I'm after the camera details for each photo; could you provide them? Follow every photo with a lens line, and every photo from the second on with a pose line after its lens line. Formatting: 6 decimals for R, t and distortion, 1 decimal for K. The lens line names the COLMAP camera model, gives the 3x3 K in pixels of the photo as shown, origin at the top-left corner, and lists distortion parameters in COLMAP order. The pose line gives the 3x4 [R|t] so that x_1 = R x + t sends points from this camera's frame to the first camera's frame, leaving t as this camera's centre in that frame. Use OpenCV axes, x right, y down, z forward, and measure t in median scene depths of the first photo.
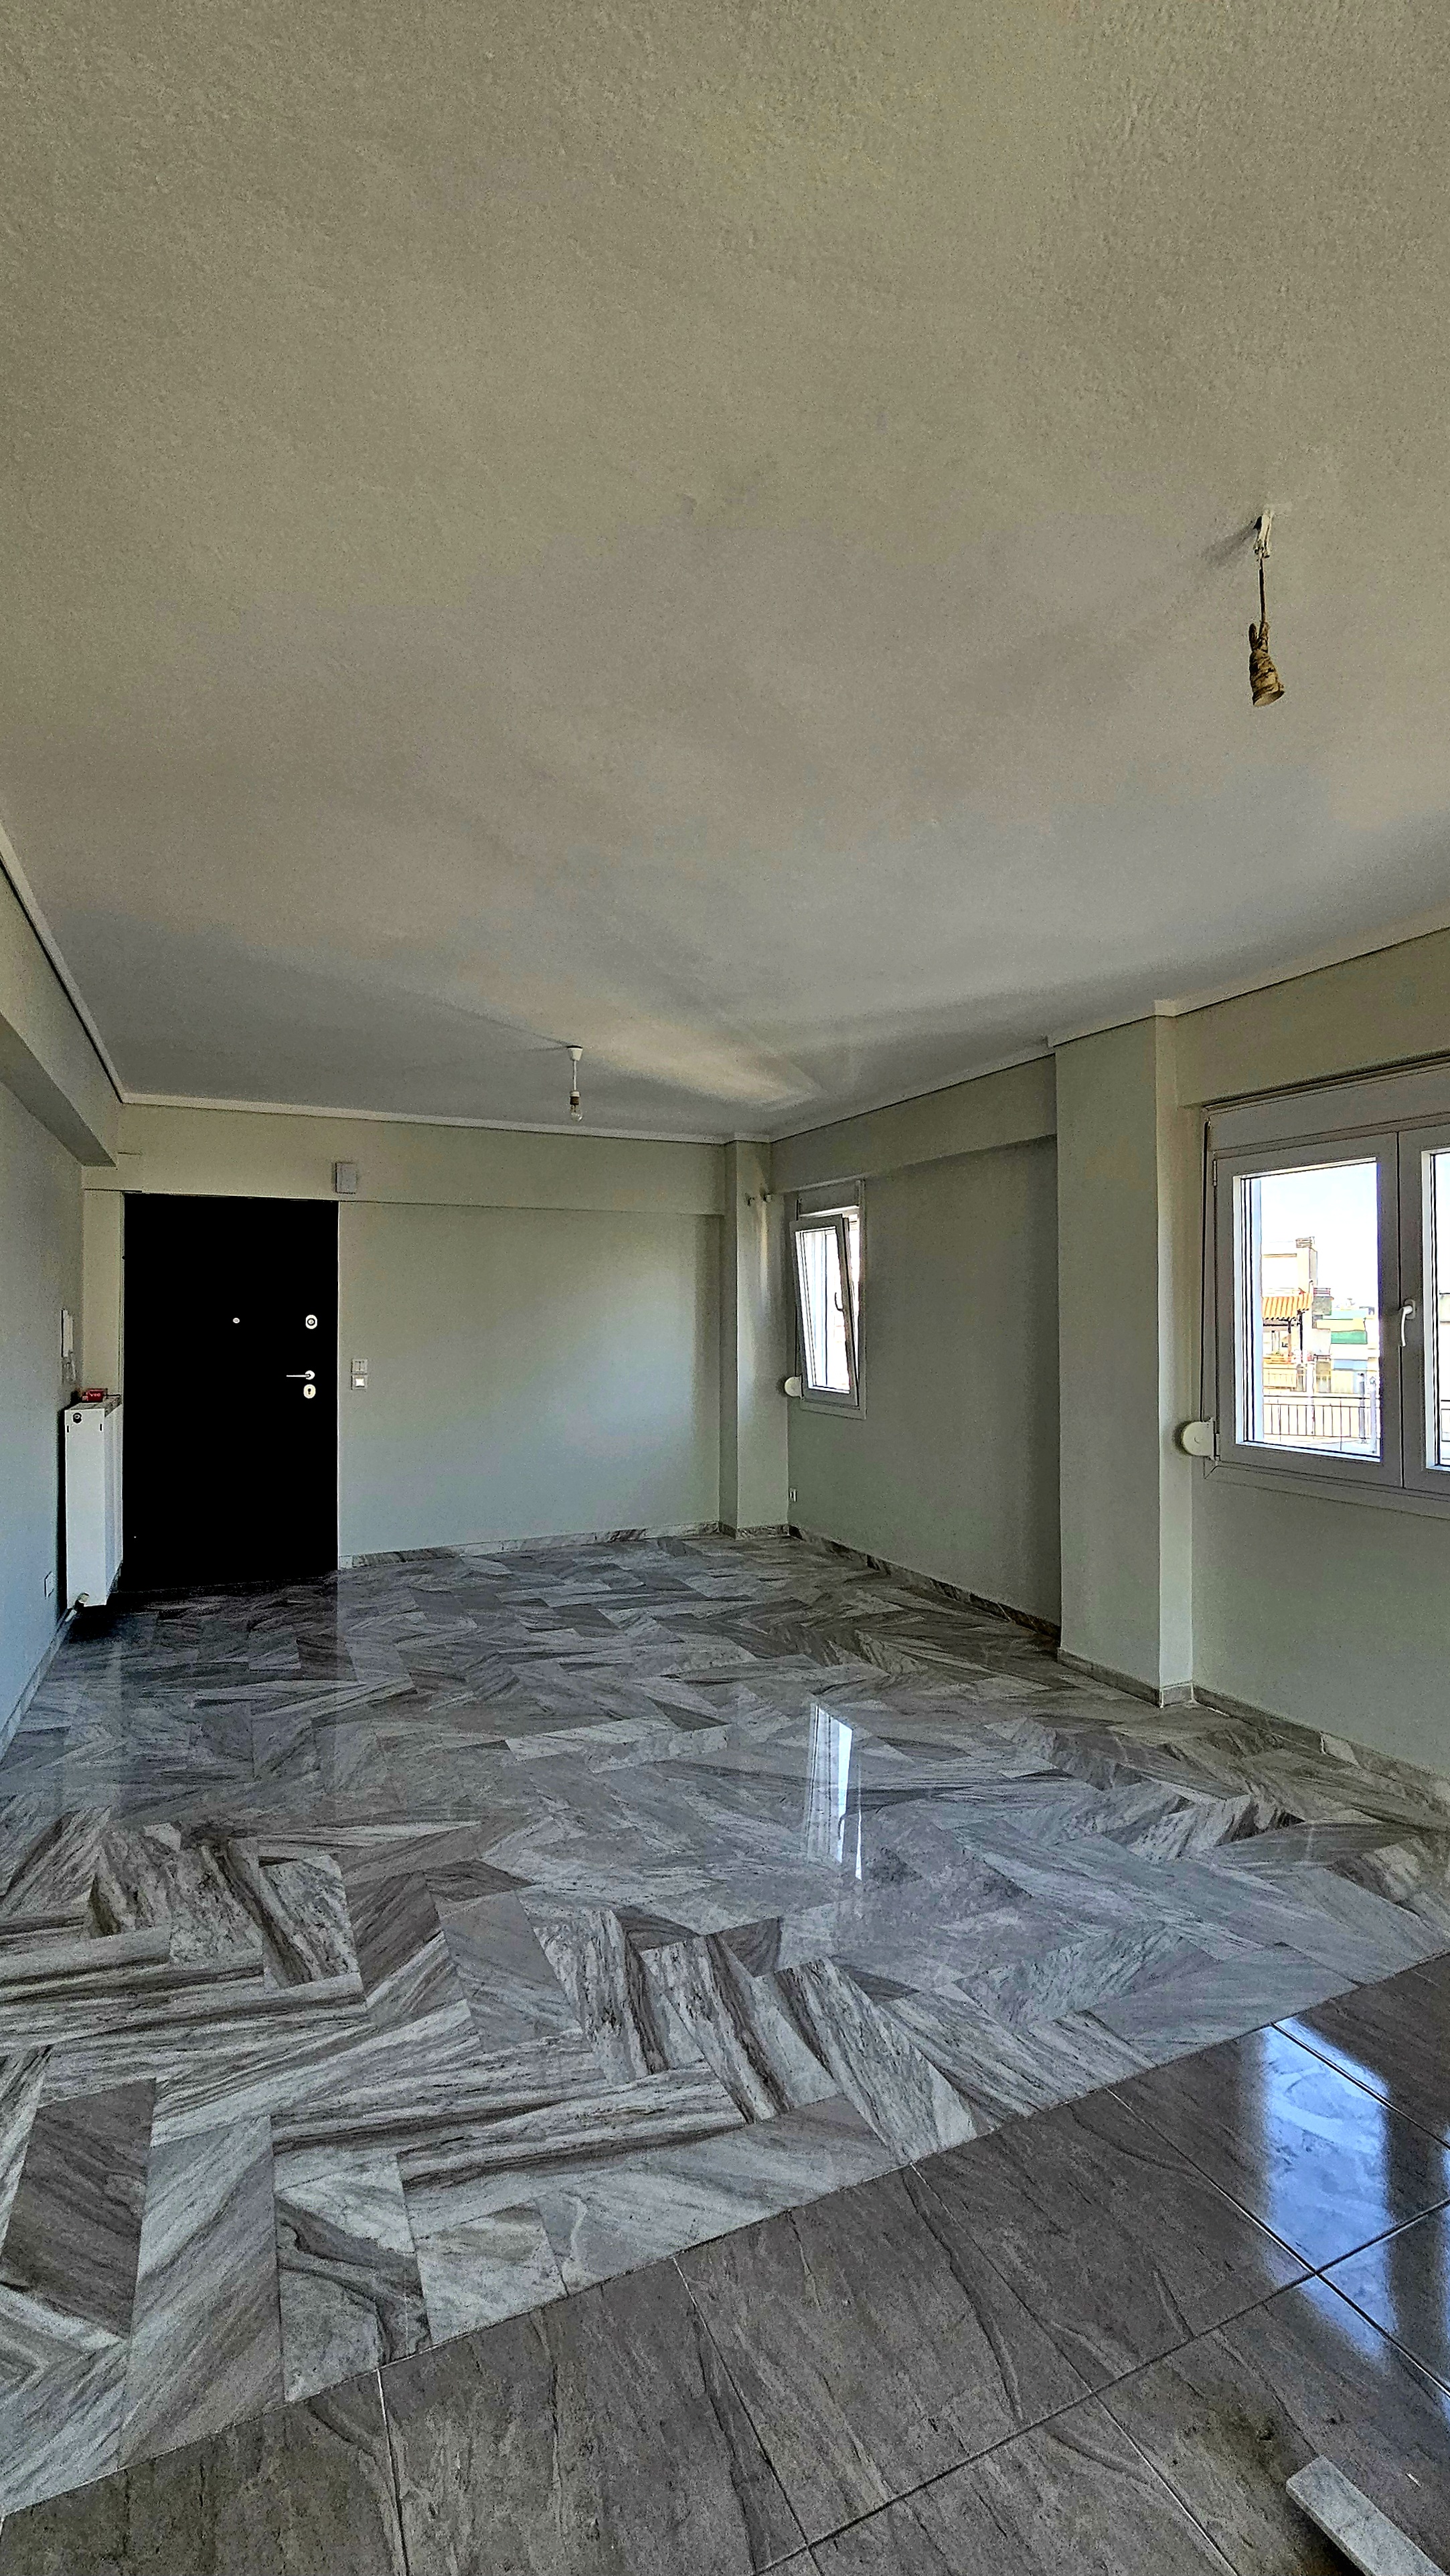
lens RADIAL K [[1093.6, 0, 732.9], [0, 1093.6, 1288.8], [0, 0, 1]] dist [-0.001270, 0.000471]
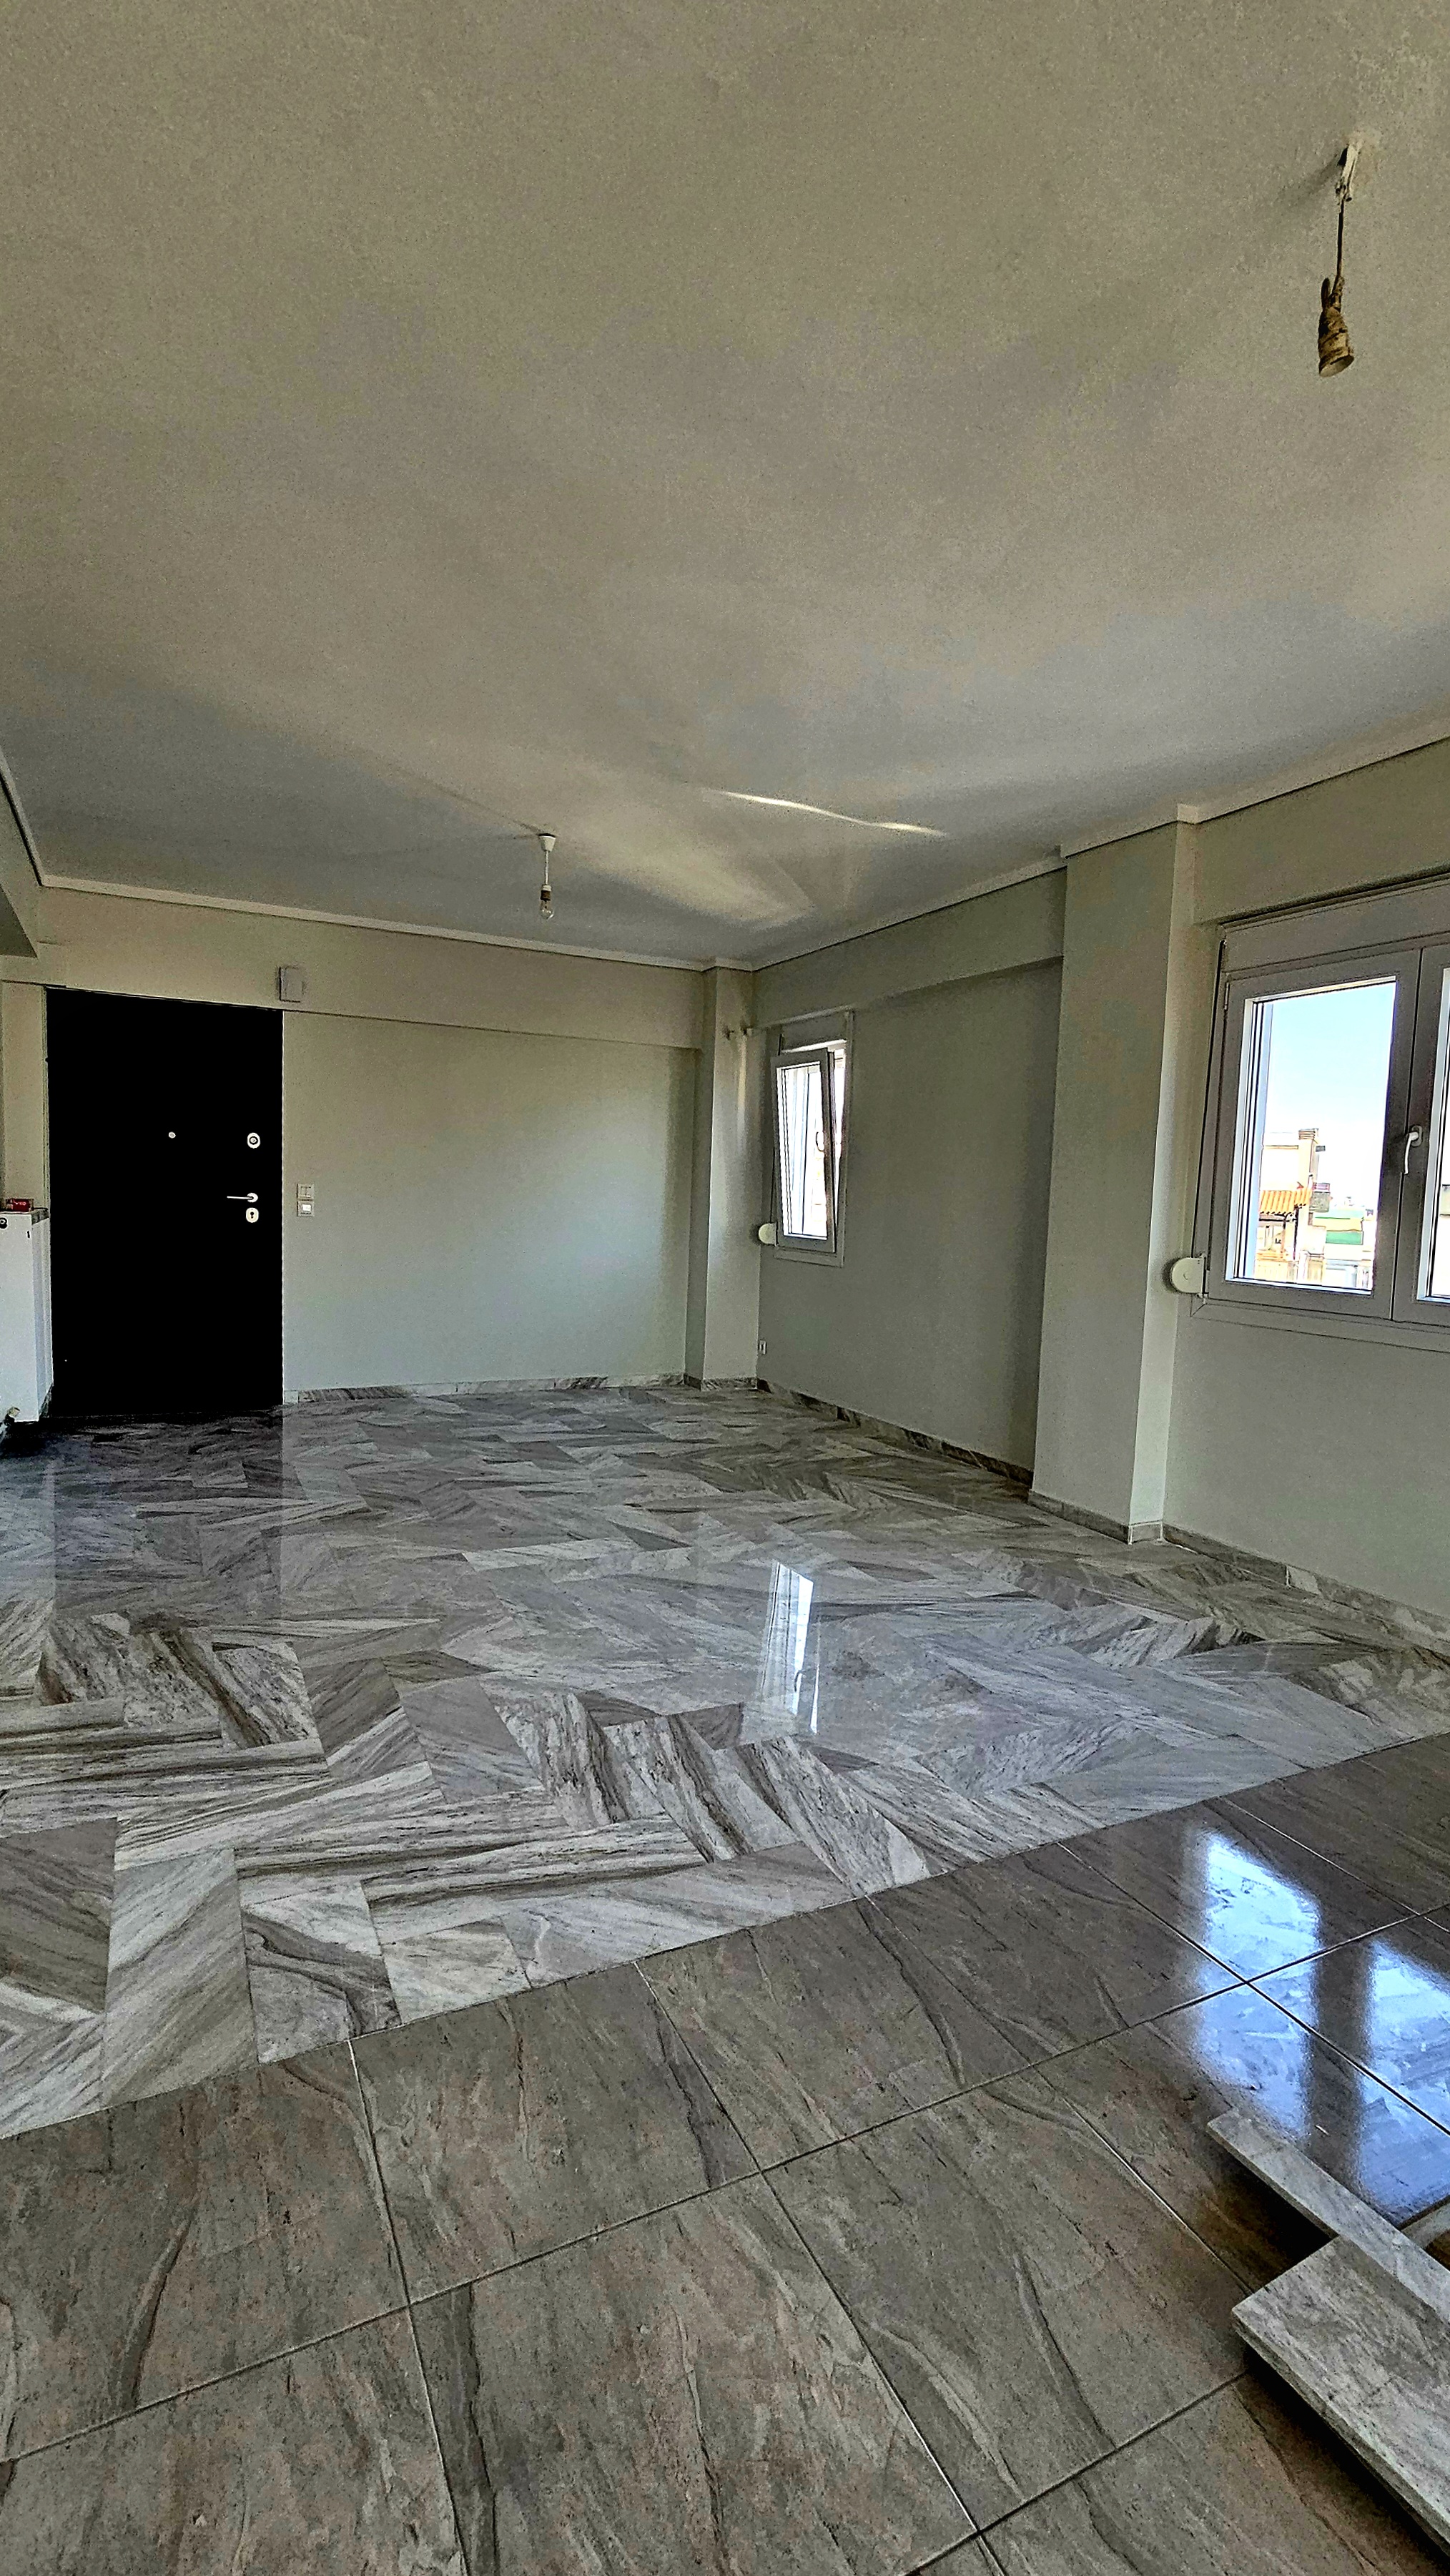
lens RADIAL K [[1164.1, 0, 735.0], [0, 1164.1, 1285.5], [0, 0, 1]] dist [0.000186, -0.000224]
pose [[0.998883, 0.034349, 0.032438, -0.008259], [-0.037474, 0.994157, 0.101227, 0.064742], [-0.028772, -0.102329, 0.994334, -0.015227]]
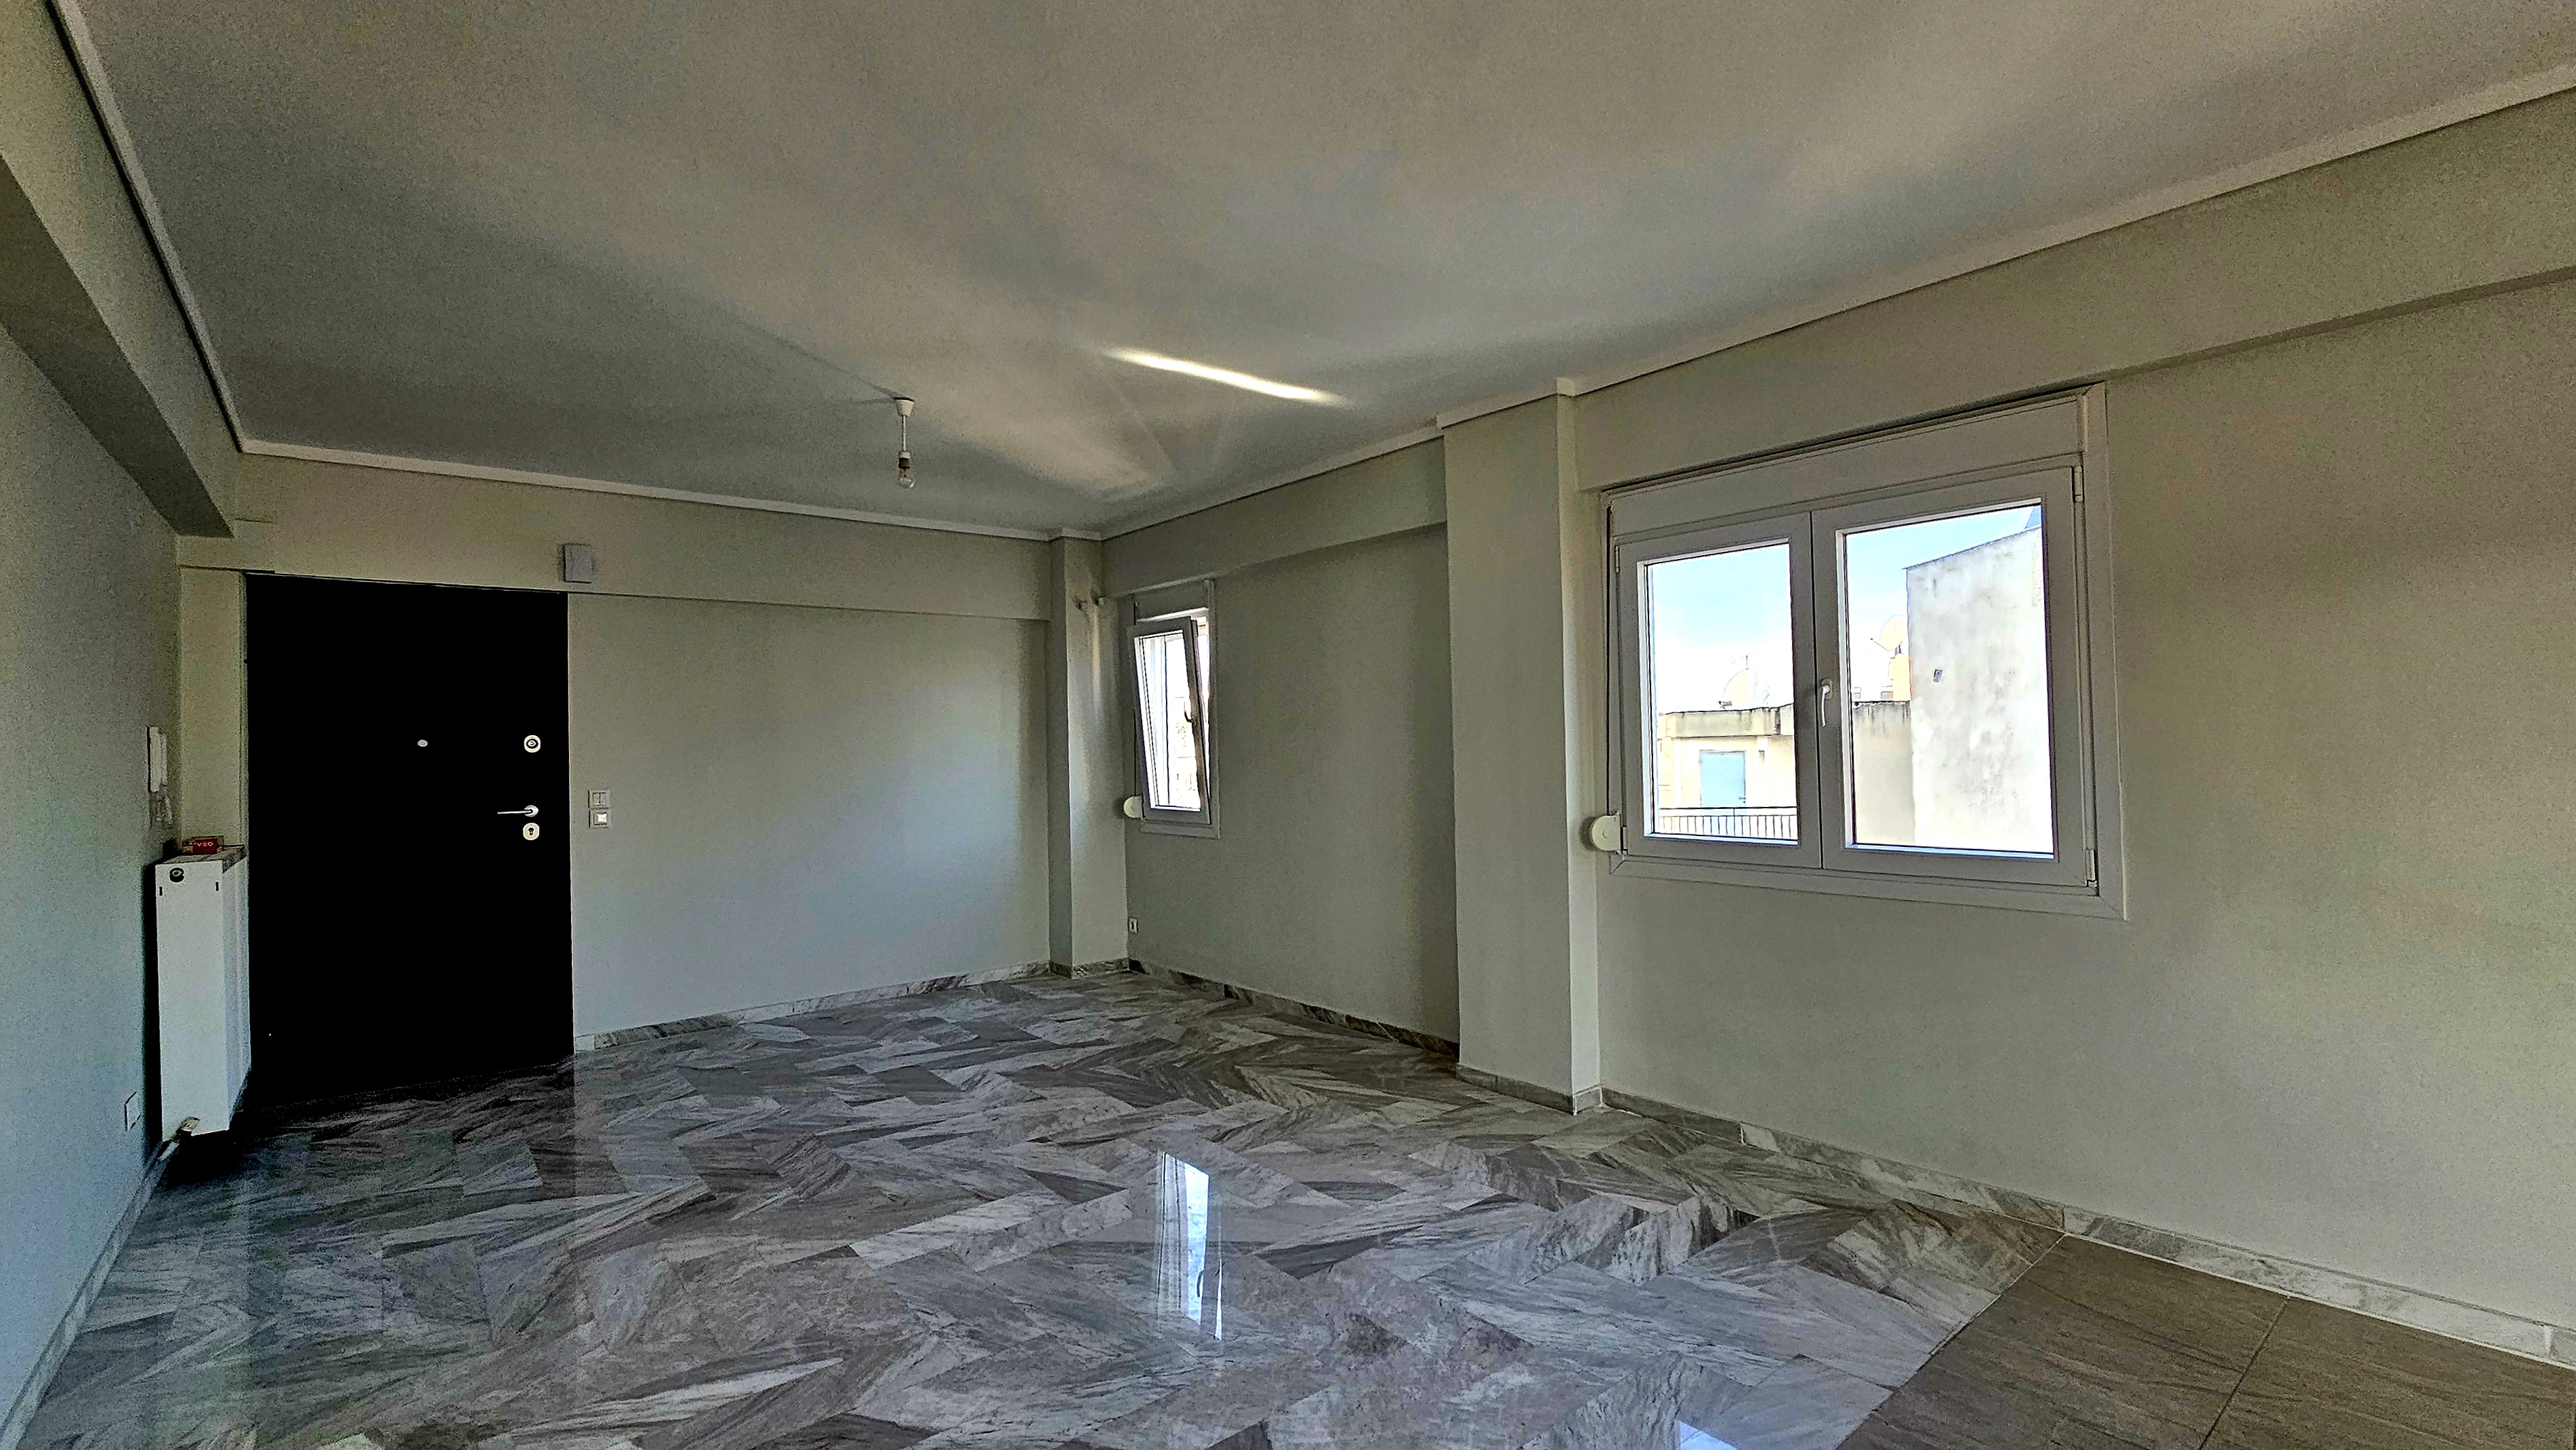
lens RADIAL K [[1103.2, 0, 1294.3], [0, 1103.2, 721.3], [0, 0, 1]] dist [0.000343, -0.000501]
pose [[0.965445, -0.014656, 0.260195, -0.105084], [0.015104, 0.999886, 0.000278, 0.038283], [-0.260169, 0.003662, 0.965556, 0.146431]]
